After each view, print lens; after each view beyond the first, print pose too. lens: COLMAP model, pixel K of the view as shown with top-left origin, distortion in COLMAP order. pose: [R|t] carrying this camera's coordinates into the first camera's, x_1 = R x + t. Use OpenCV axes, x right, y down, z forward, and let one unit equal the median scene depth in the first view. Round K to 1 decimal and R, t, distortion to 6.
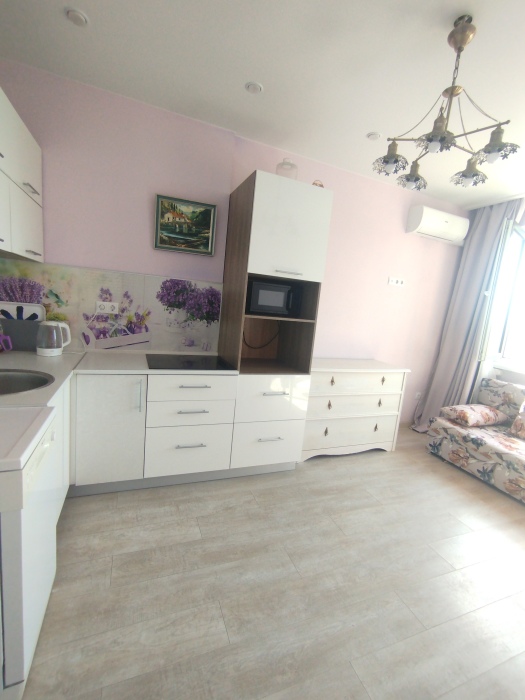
lens RADIAL K [[321.3, 0, 264.9], [0, 321.3, 352.2], [0, 0, 1]] dist [-0.039133, 0.024877]
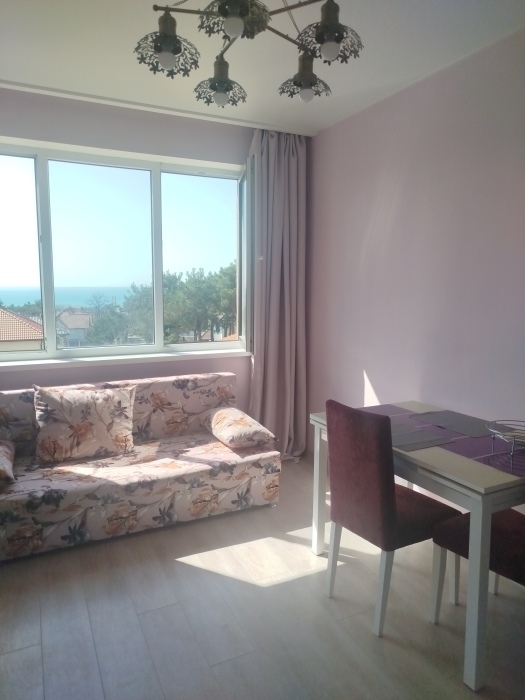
lens RADIAL K [[511.9, 0, 273.8], [0, 511.9, 337.3], [0, 0, 1]] dist [0.002456, 0.006558]
pose [[-0.077836, -0.204512, 0.975764, -0.307263], [0.141443, 0.966568, 0.213868, -0.192404], [-0.986882, 0.154661, -0.046307, 0.650597]]
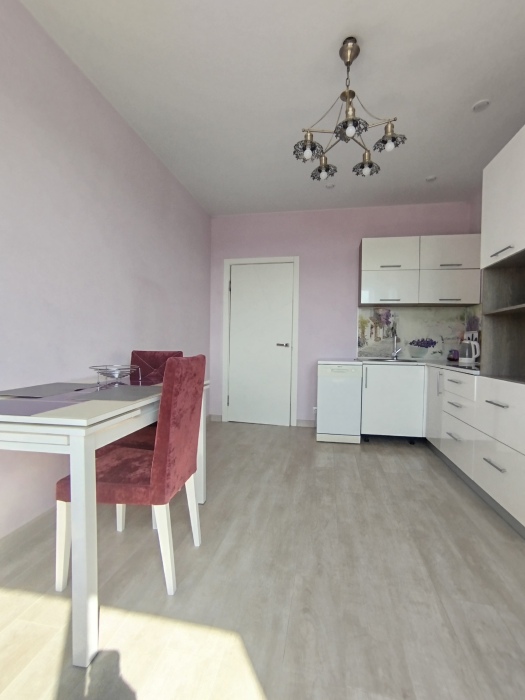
lens RADIAL K [[321.3, 0, 265.3], [0, 321.3, 351.9], [0, 0, 1]] dist [-0.039133, 0.024877]
pose [[-0.539216, -0.082734, -0.838094, 0.988725], [-0.193898, 0.980624, 0.027946, 0.089877], [0.819542, 0.177574, -0.544810, 0.921507]]
